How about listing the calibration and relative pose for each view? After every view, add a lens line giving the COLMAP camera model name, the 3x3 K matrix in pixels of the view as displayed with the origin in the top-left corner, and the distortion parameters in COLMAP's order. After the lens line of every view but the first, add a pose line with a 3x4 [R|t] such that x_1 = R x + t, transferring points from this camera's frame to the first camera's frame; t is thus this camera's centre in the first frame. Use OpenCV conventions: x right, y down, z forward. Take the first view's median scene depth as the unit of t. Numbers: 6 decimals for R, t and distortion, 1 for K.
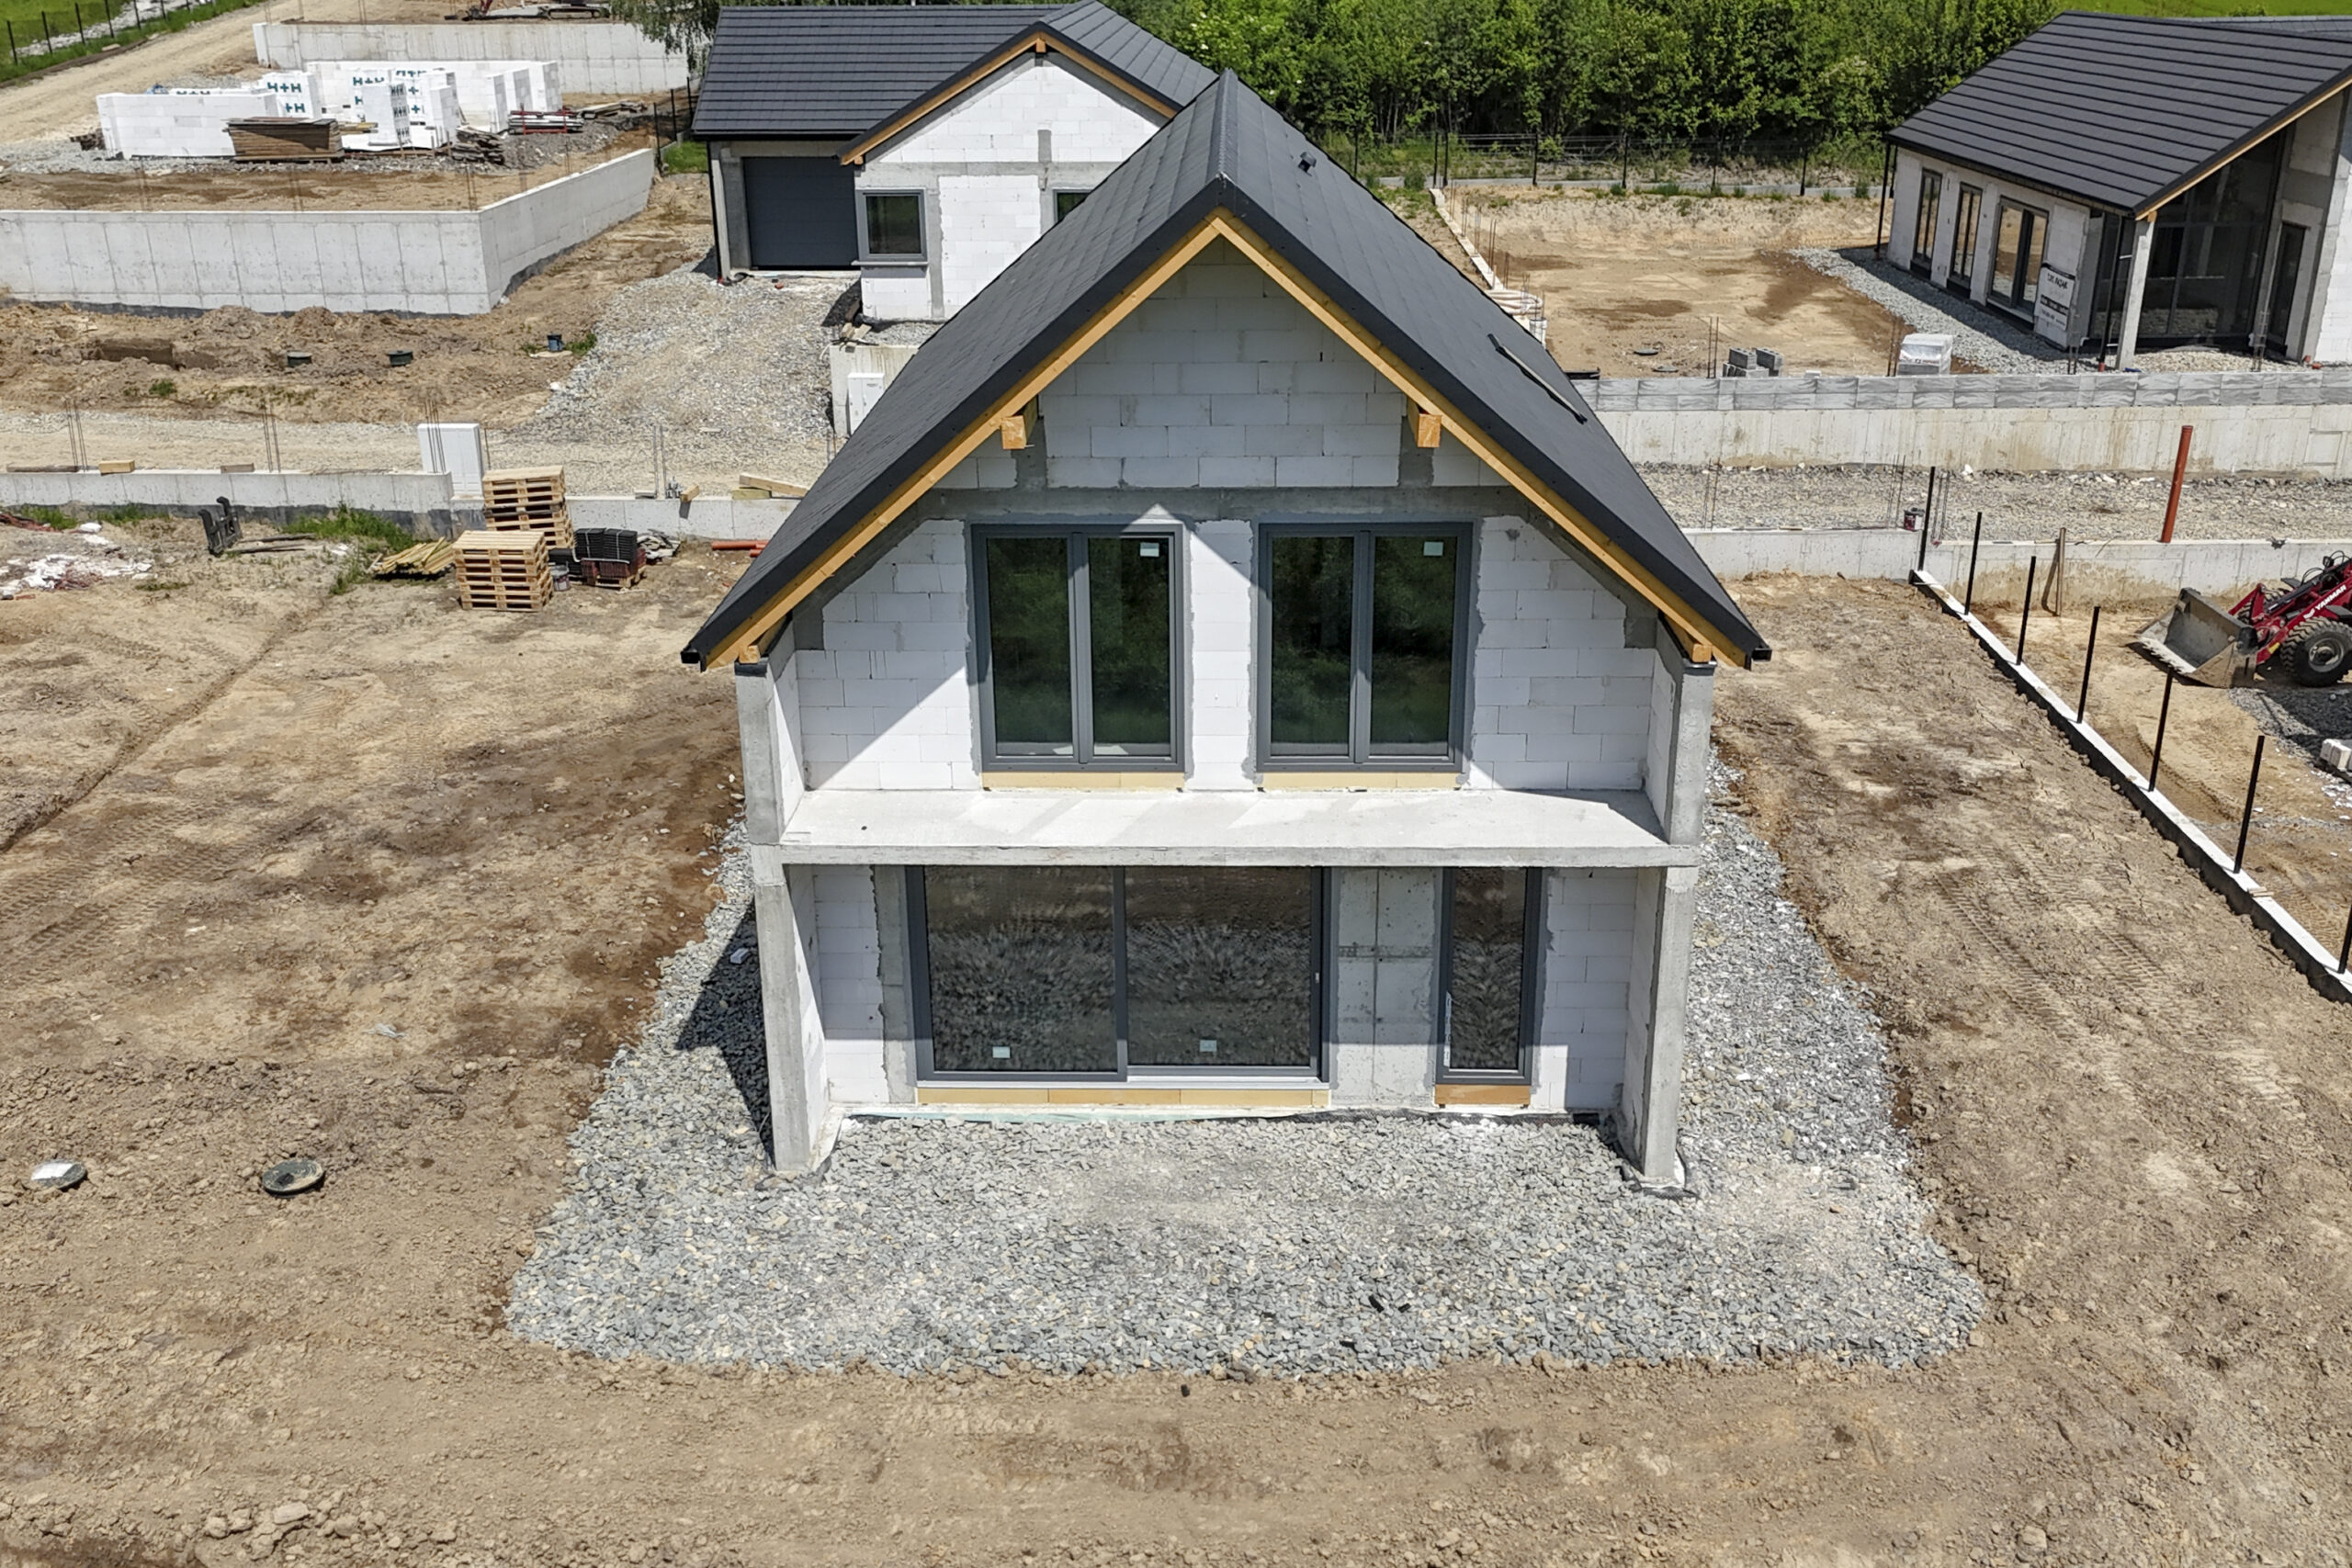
lens RADIAL K [[2257.6, 0, 1171.9], [0, 2257.6, 852.0], [0, 0, 1]] dist [0.109494, -0.171161]
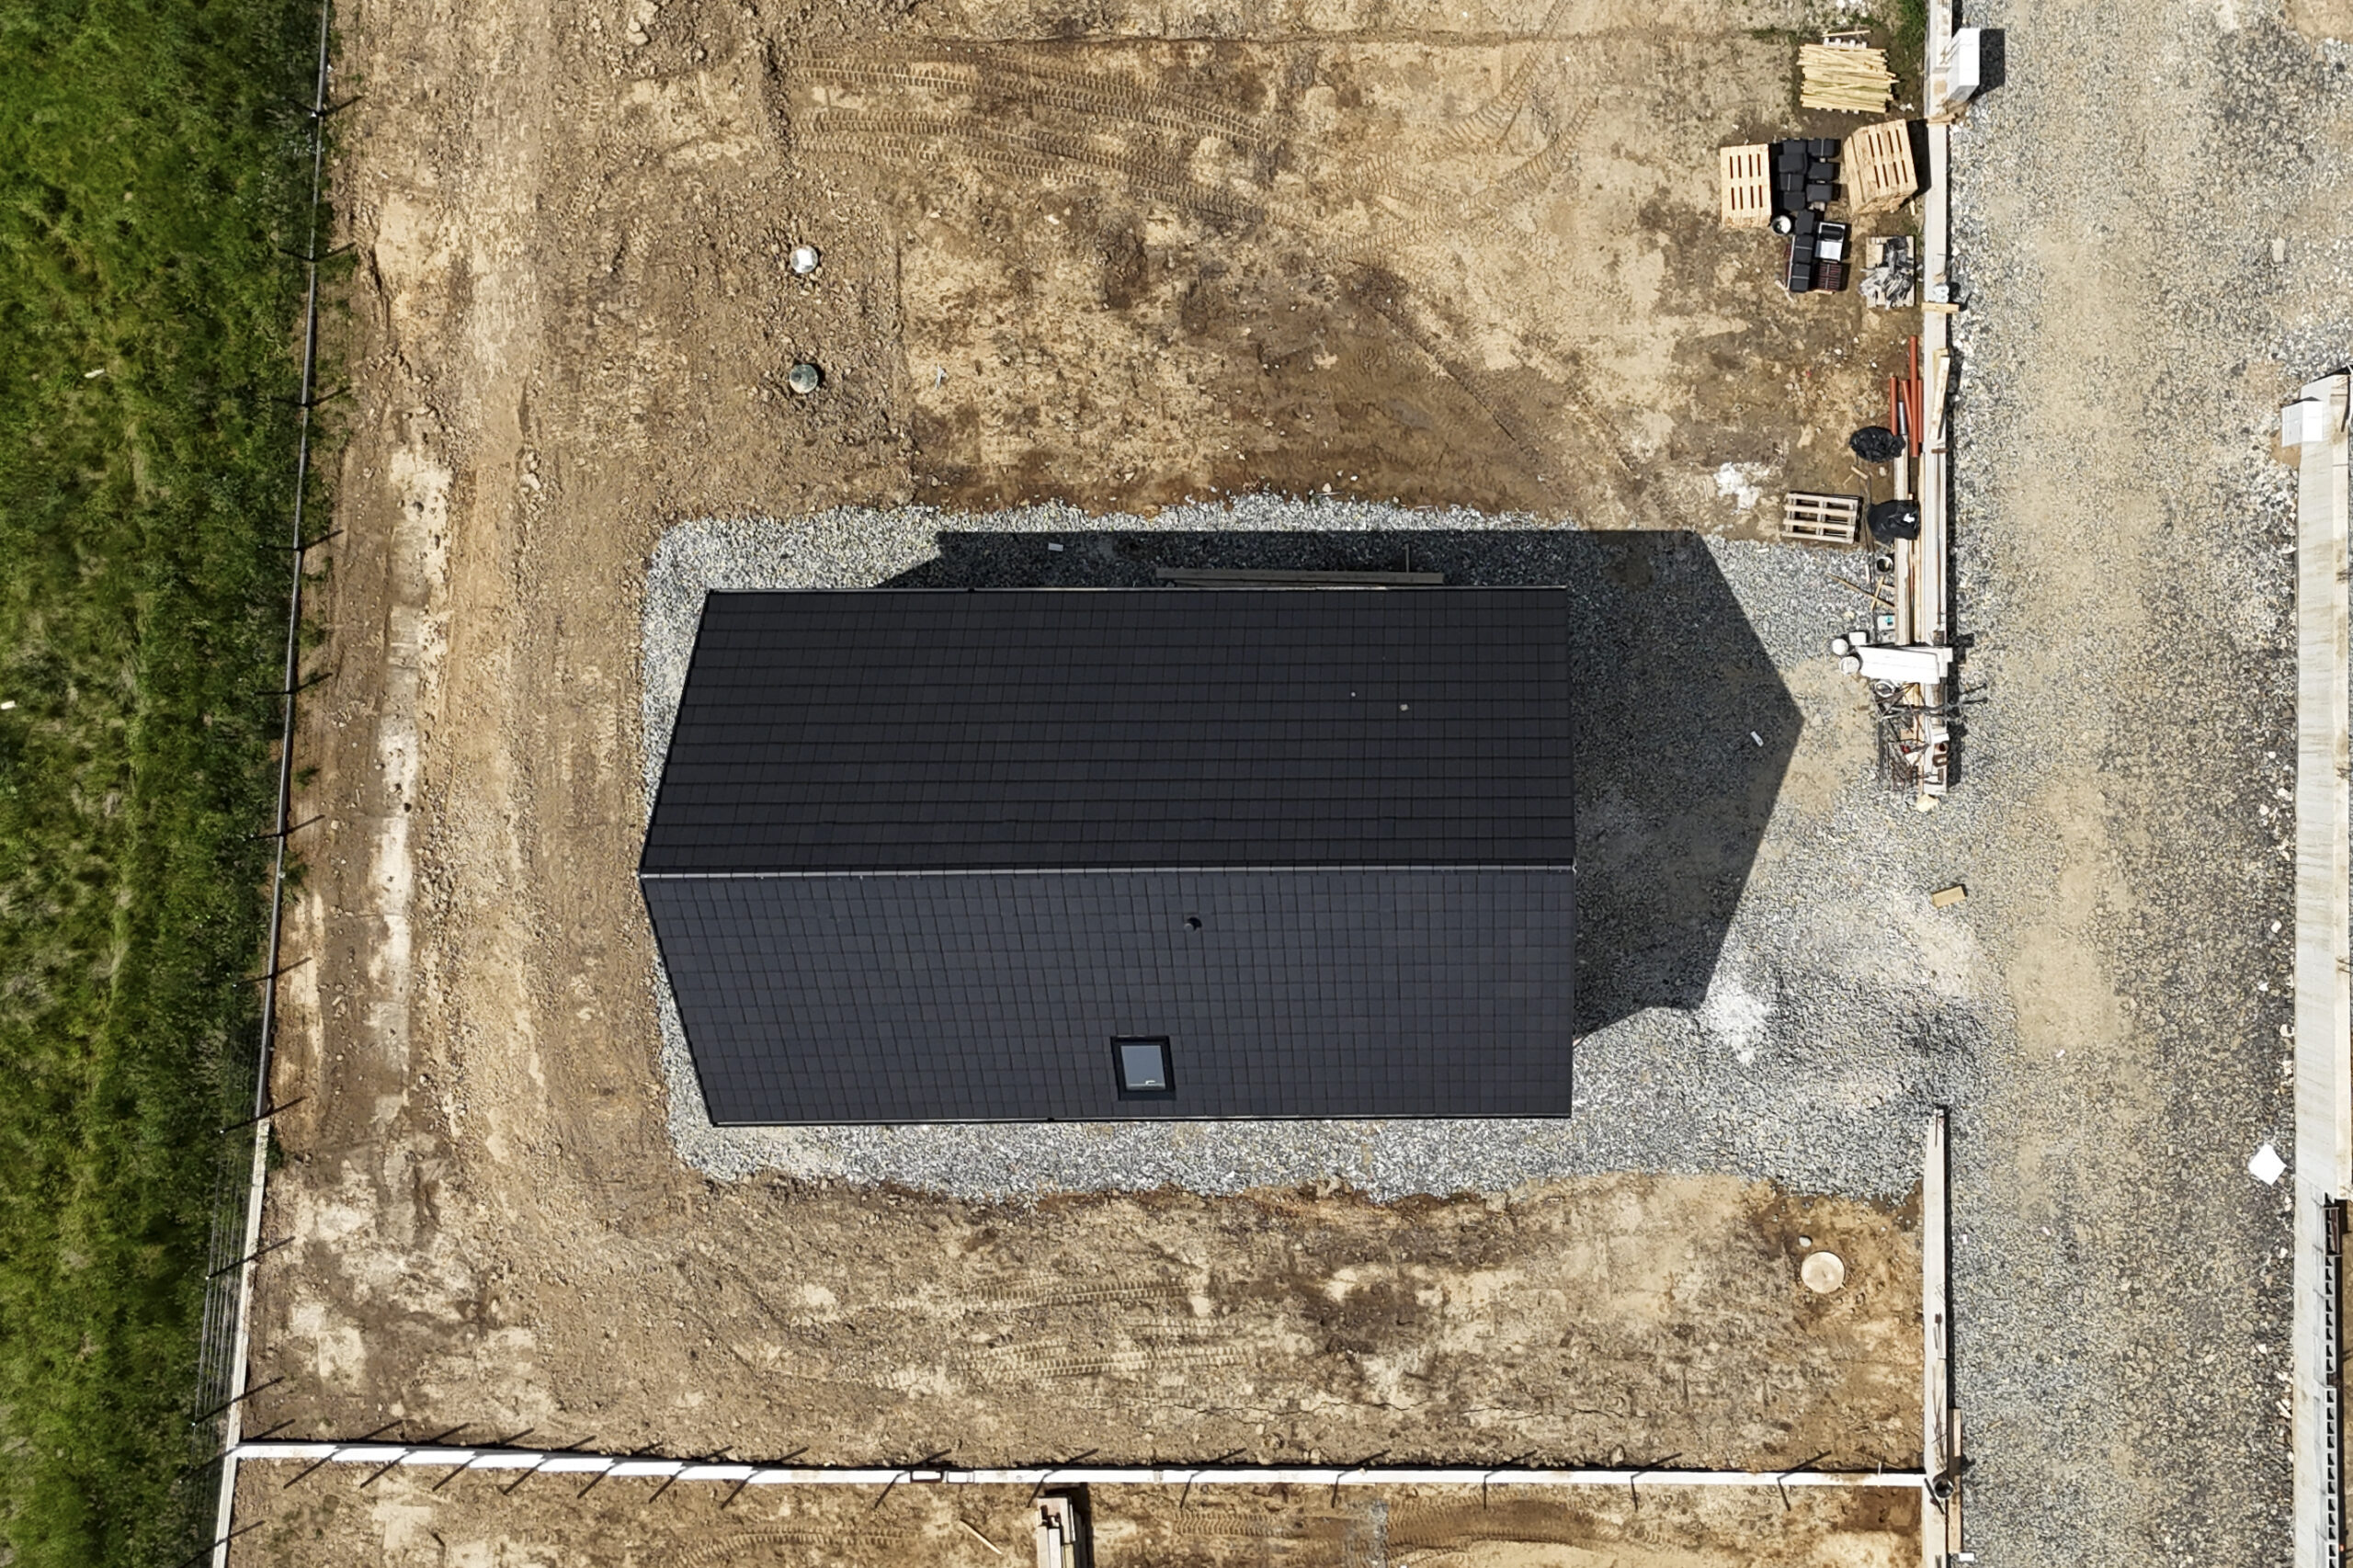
lens RADIAL K [[2058.9, 0, 1219.2], [0, 2058.9, 776.8], [0, 0, 1]] dist [0.070181, -0.117427]
pose [[0.033664, 0.999342, 0.013526, -0.035175], [-0.373997, 0.000046, 0.927430, -1.316200], [0.926819, -0.036280, 0.373753, 0.500410]]
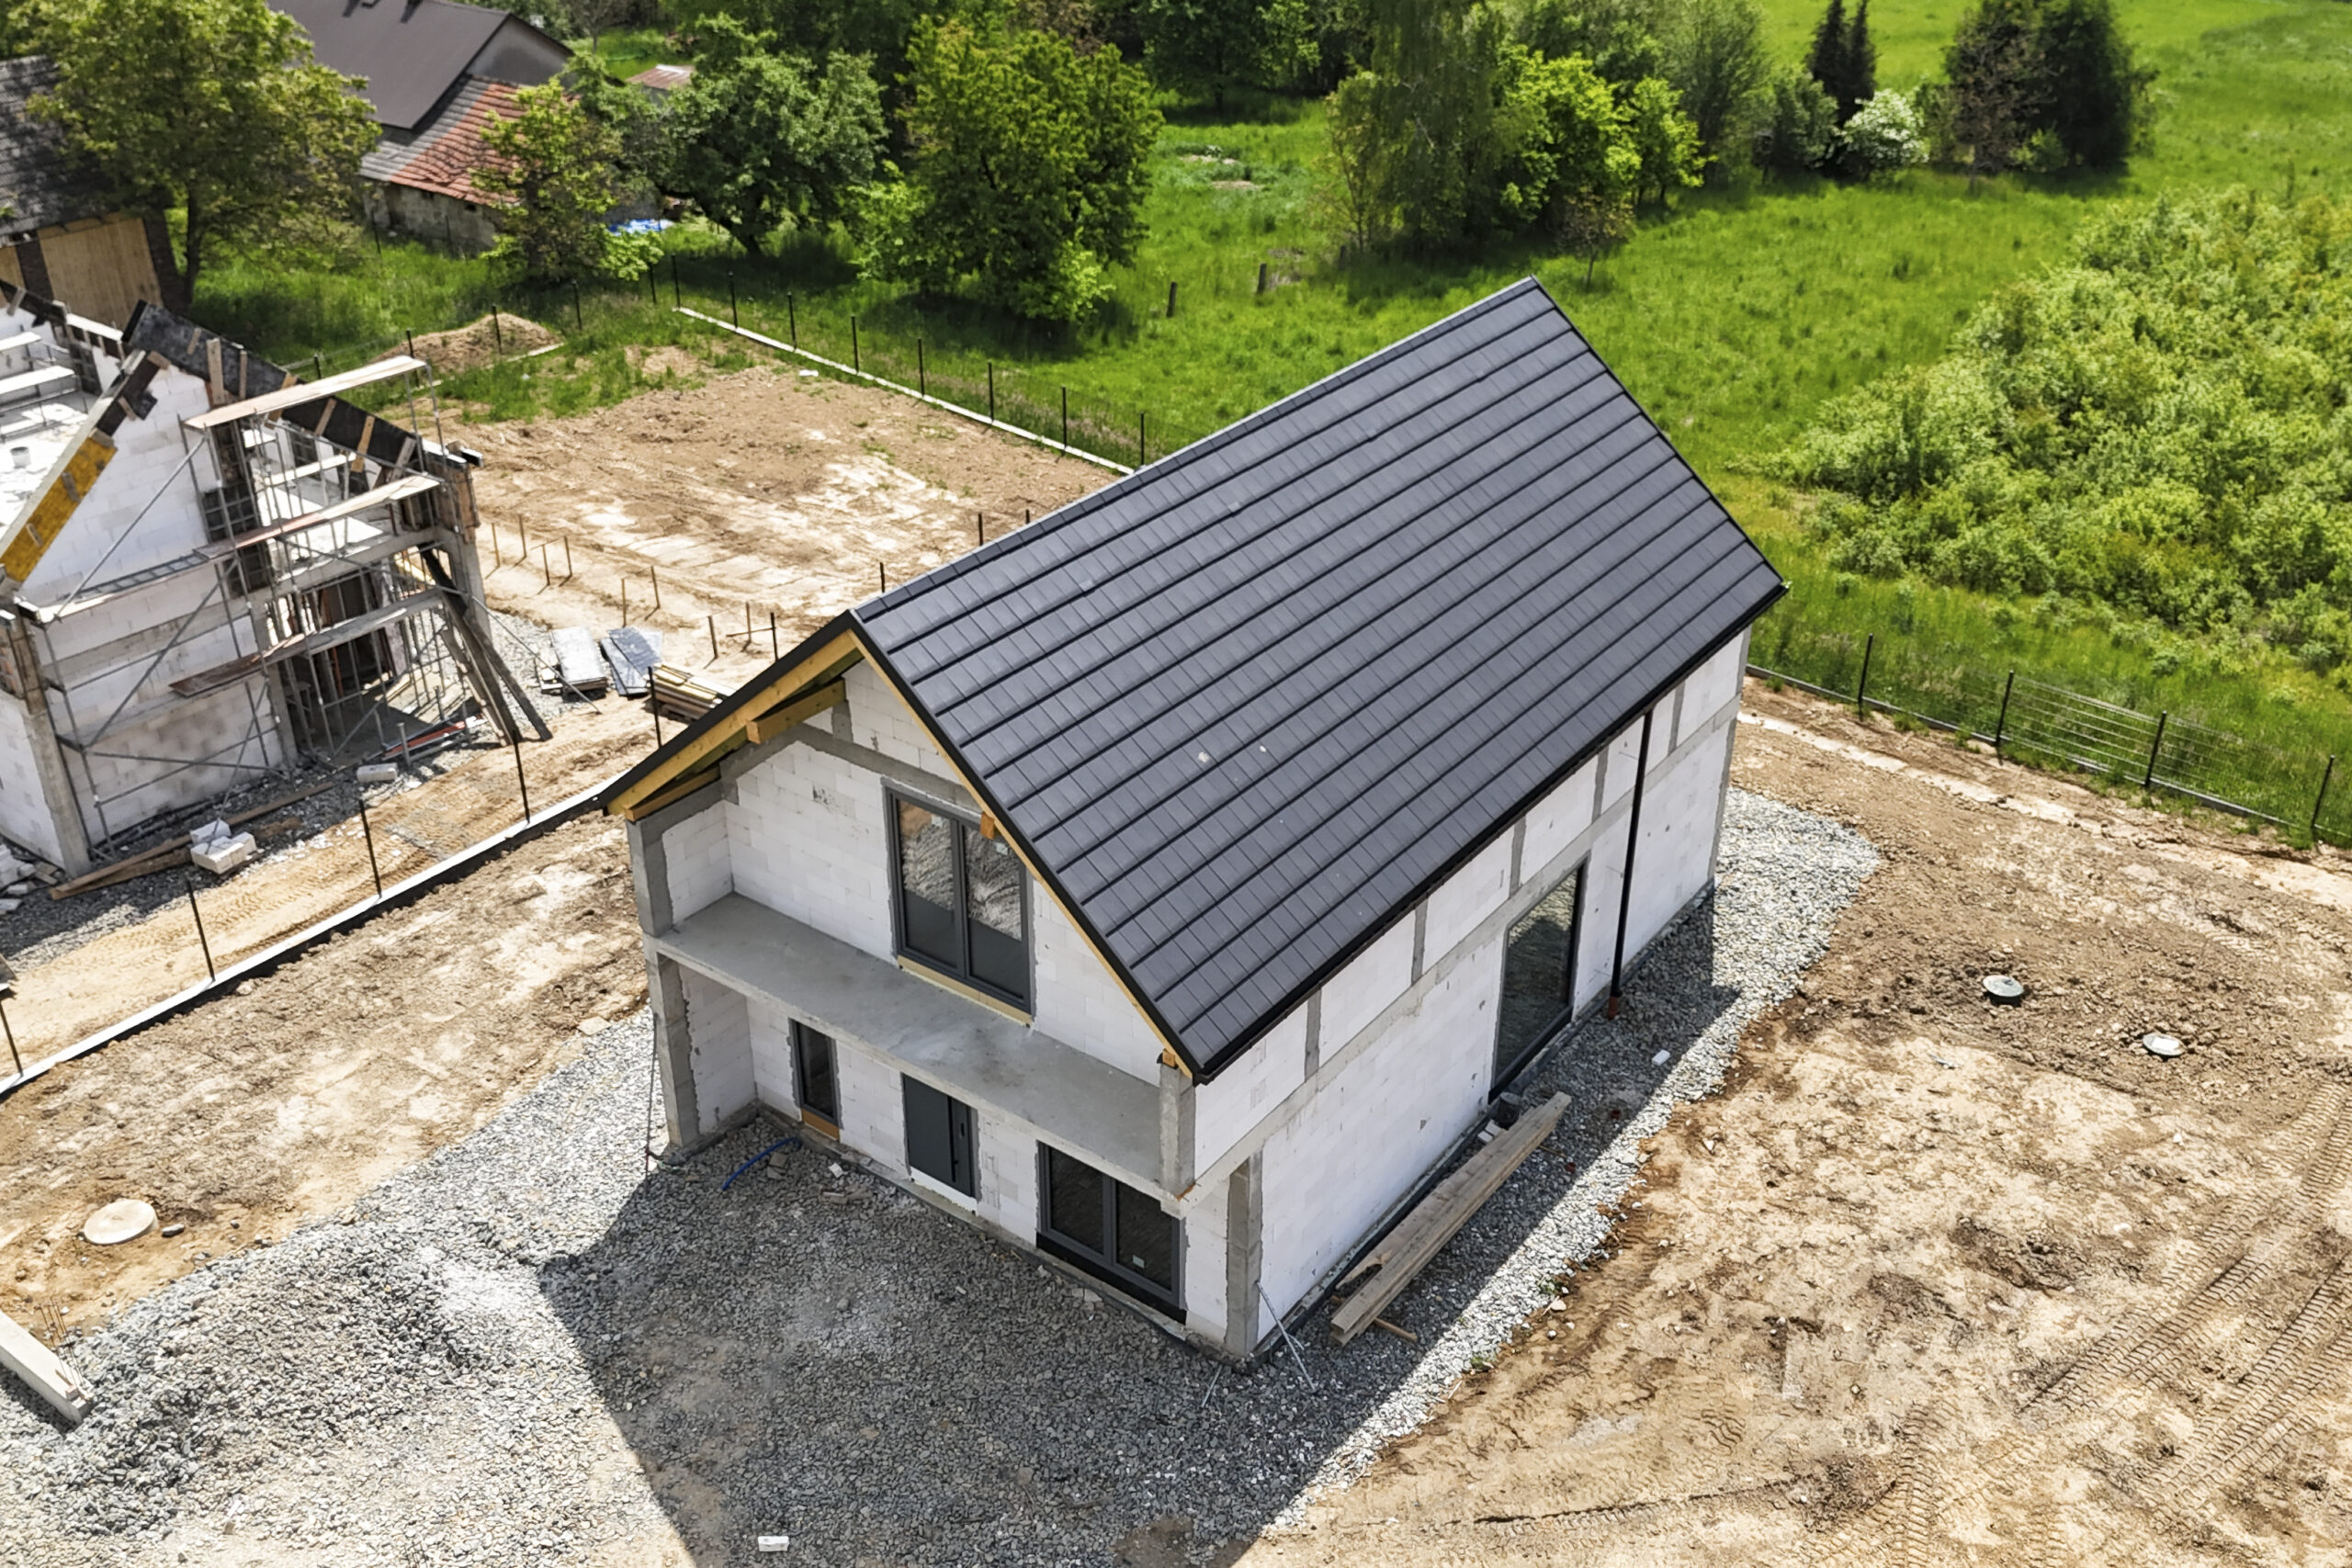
lens RADIAL K [[2057.9, 0, 1218.7], [0, 2057.9, 776.8], [0, 0, 1]] dist [0.070181, -0.117427]
pose [[-0.827419, -0.280357, 0.486598, -0.460230], [0.209978, 0.649178, 0.731080, -0.857949], [-0.520852, 0.707084, -0.478273, 1.445880]]
